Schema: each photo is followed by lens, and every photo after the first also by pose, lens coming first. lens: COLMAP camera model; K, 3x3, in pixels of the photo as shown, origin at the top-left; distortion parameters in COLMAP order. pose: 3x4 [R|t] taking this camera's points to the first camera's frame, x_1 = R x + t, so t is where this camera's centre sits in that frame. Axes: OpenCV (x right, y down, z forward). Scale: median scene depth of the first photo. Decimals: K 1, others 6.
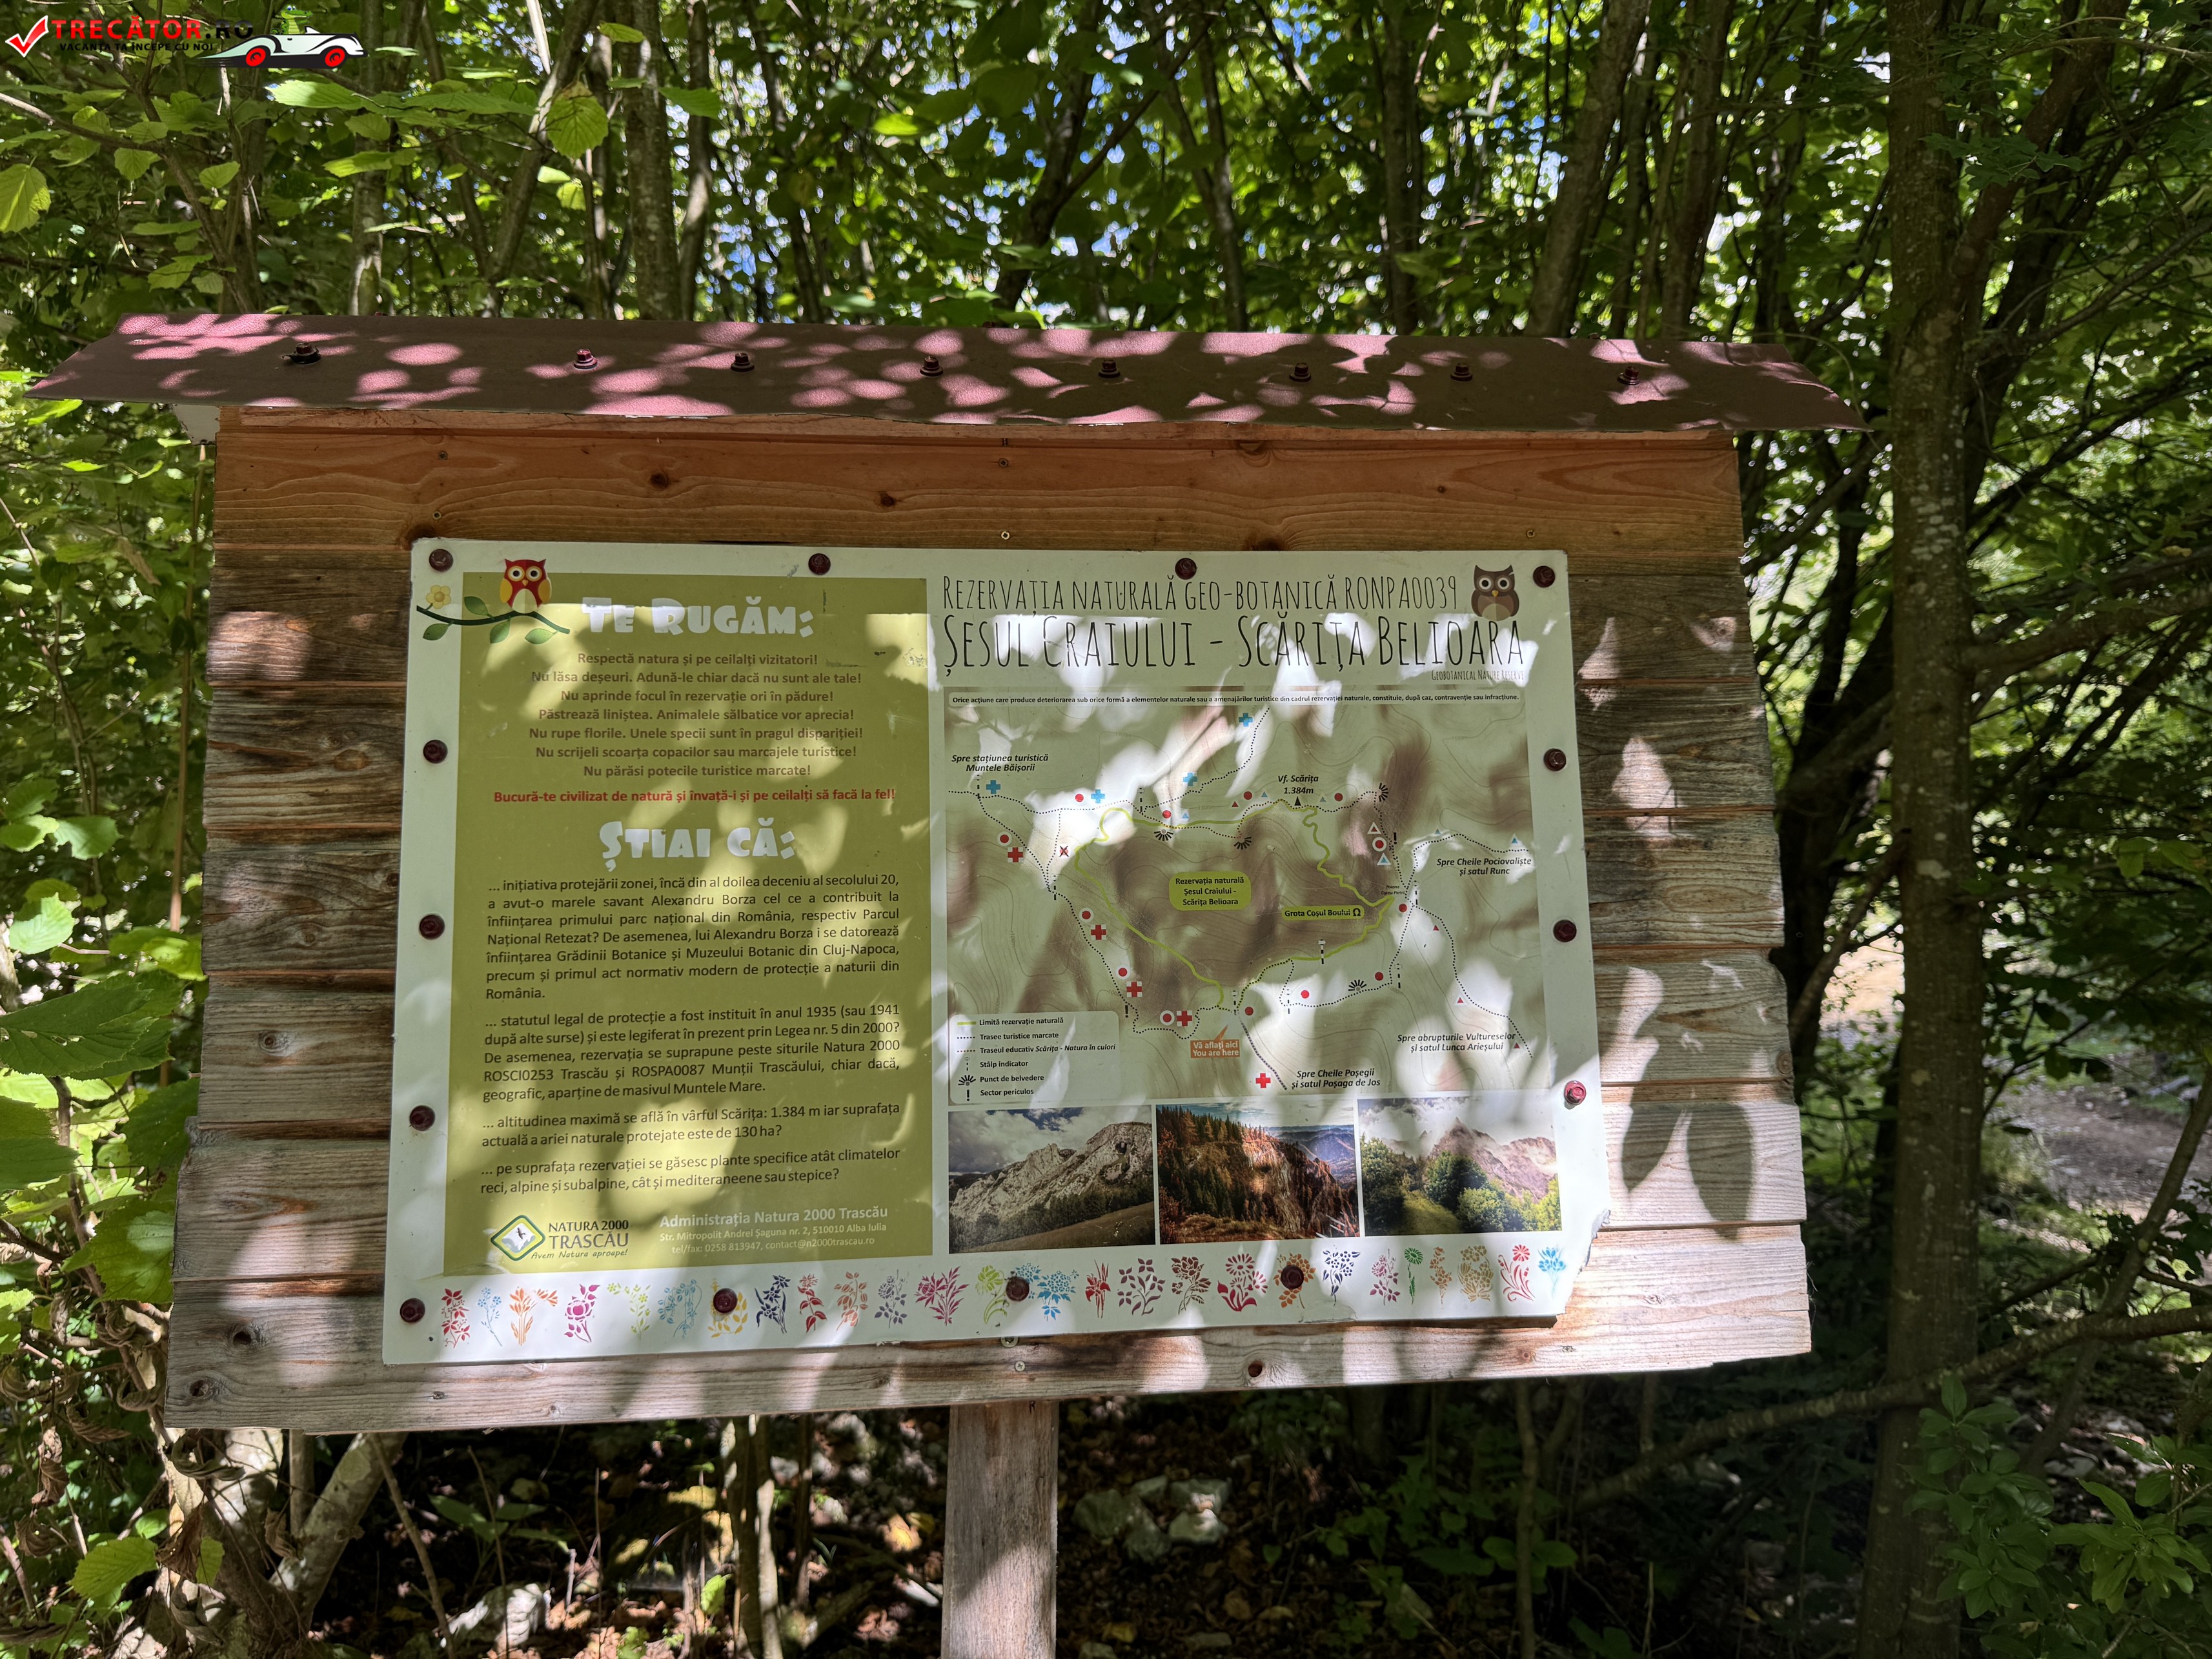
lens RADIAL K [[1446.1, 0, 1095.6], [0, 1446.1, 831.7], [0, 0, 1]] dist [-0.001987, -0.015366]
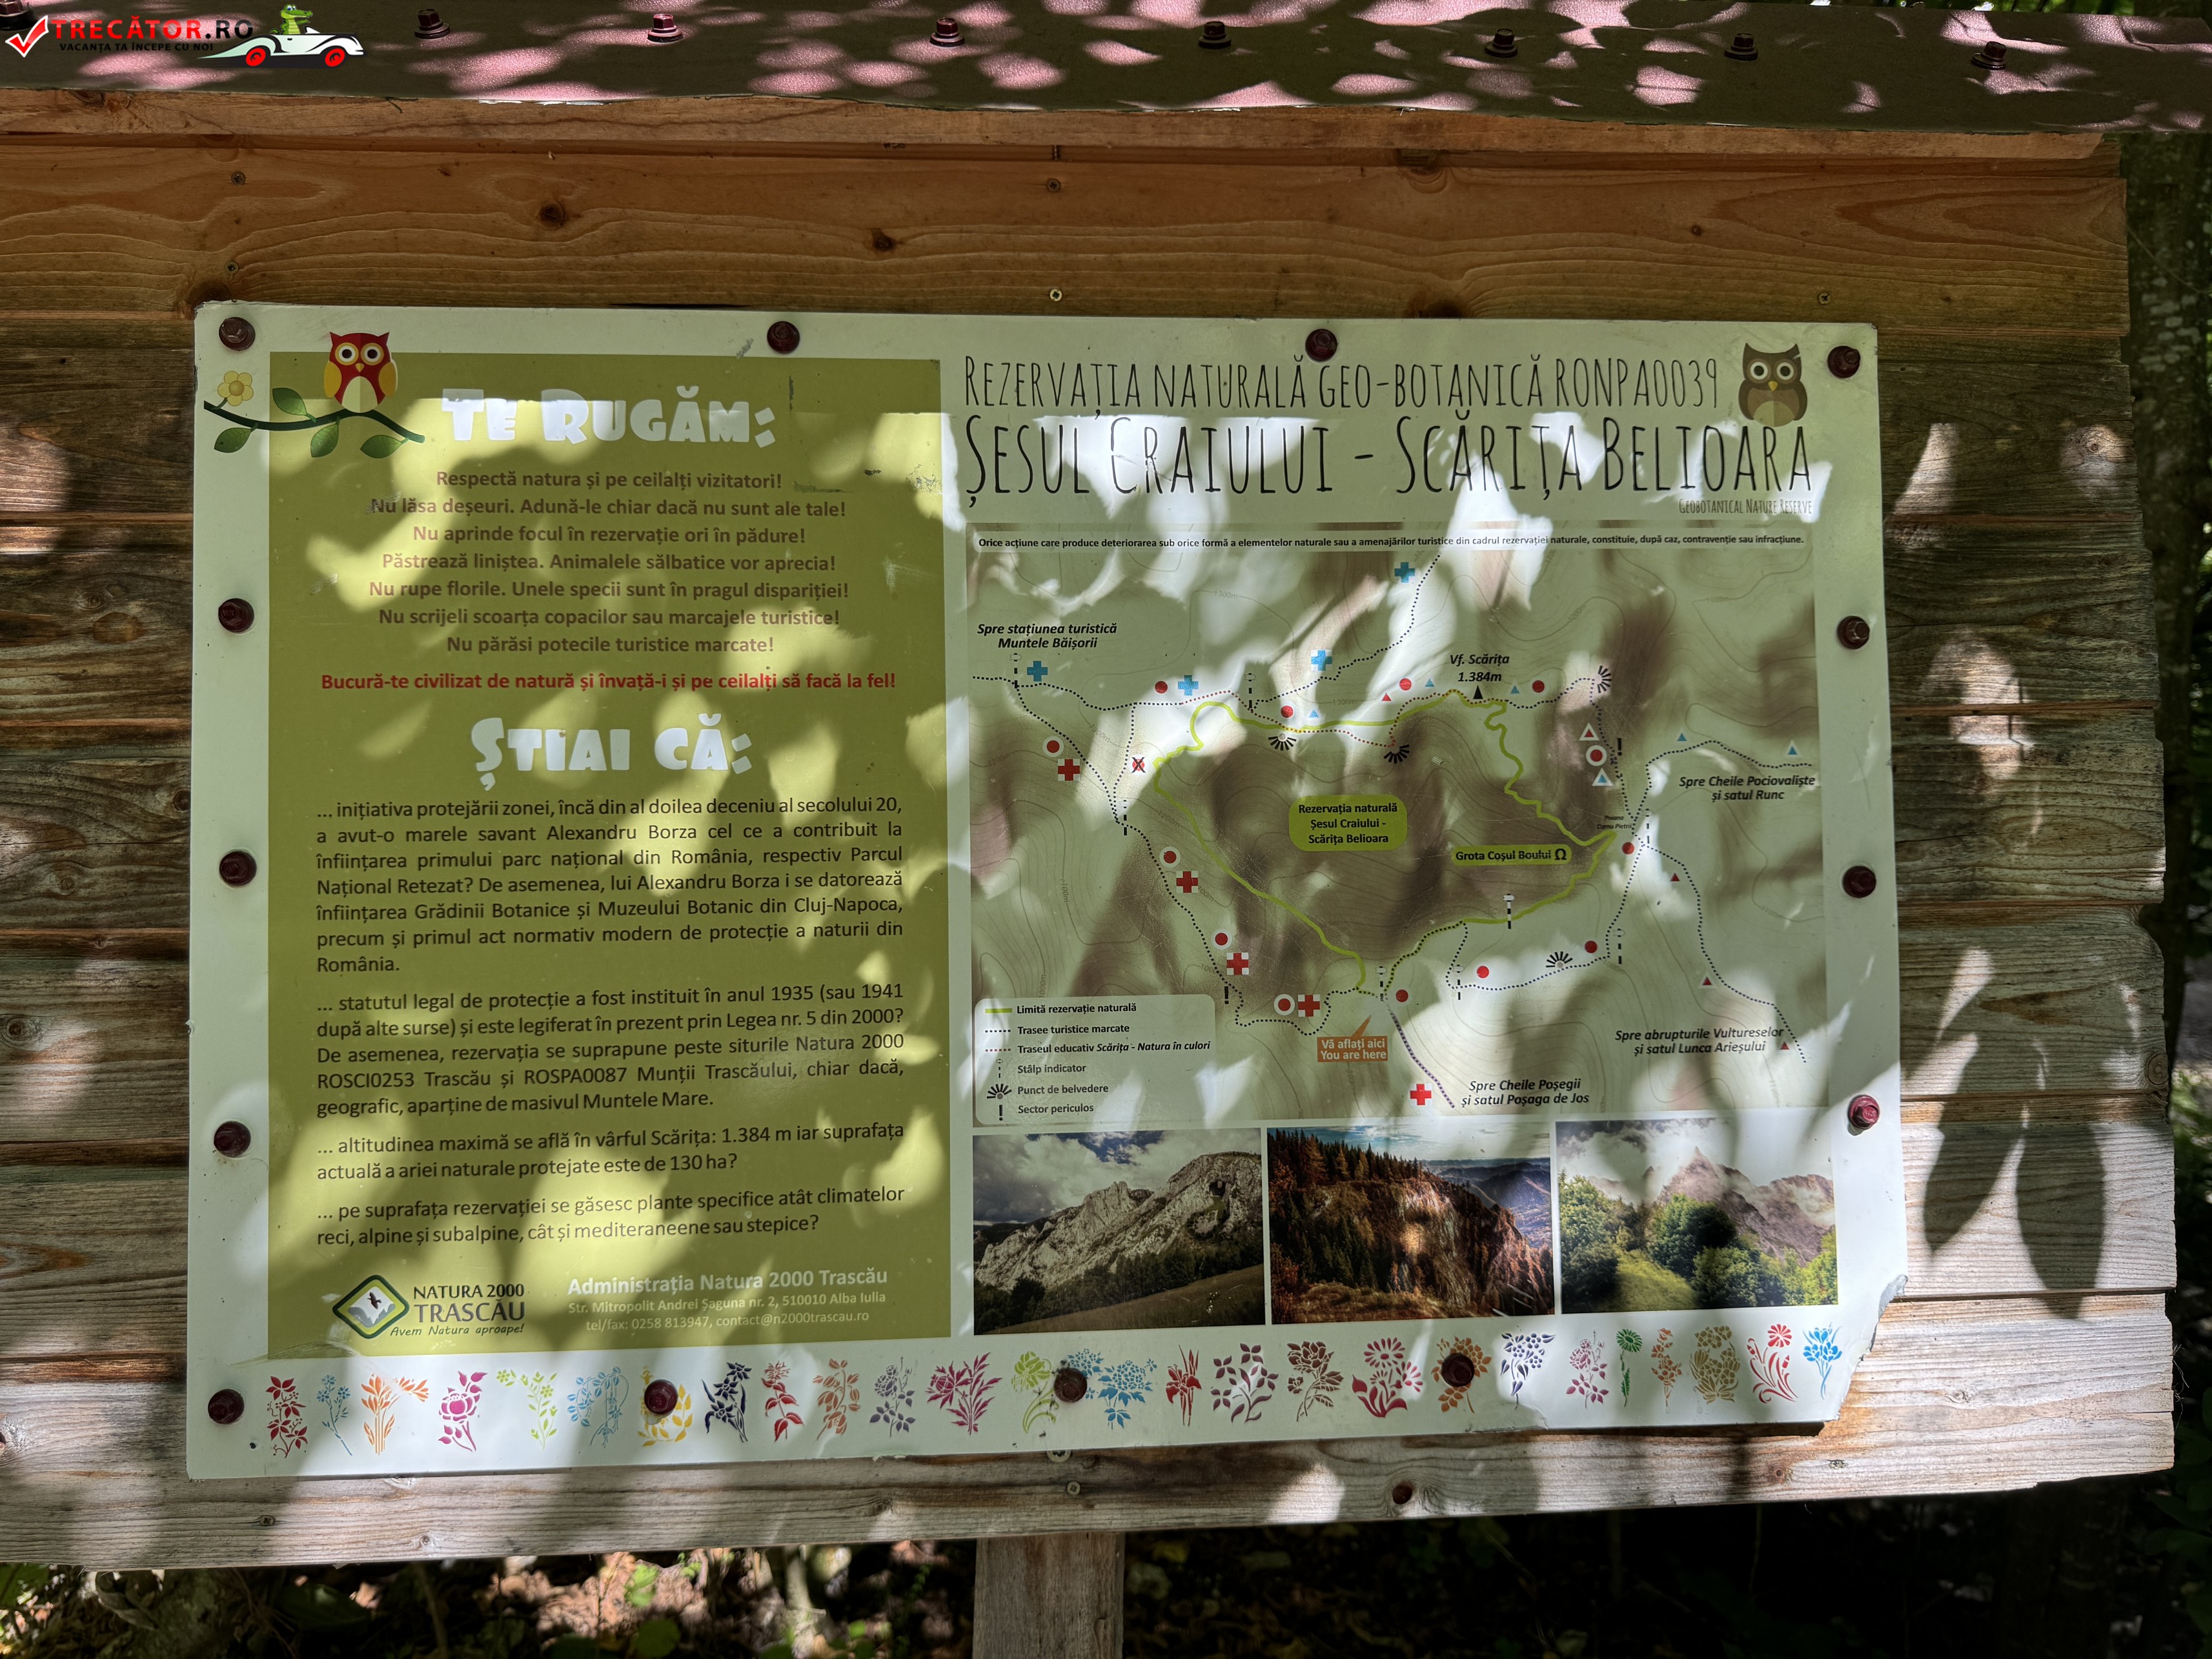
lens RADIAL K [[1446.1, 0, 1097.9], [0, 1446.1, 820.3], [0, 0, 1]] dist [-0.001987, -0.015366]
pose [[0.999526, 0.009159, -0.029396, -0.021396], [-0.006045, 0.994523, 0.104347, -0.031860], [0.030190, -0.104120, 0.994106, 0.309798]]
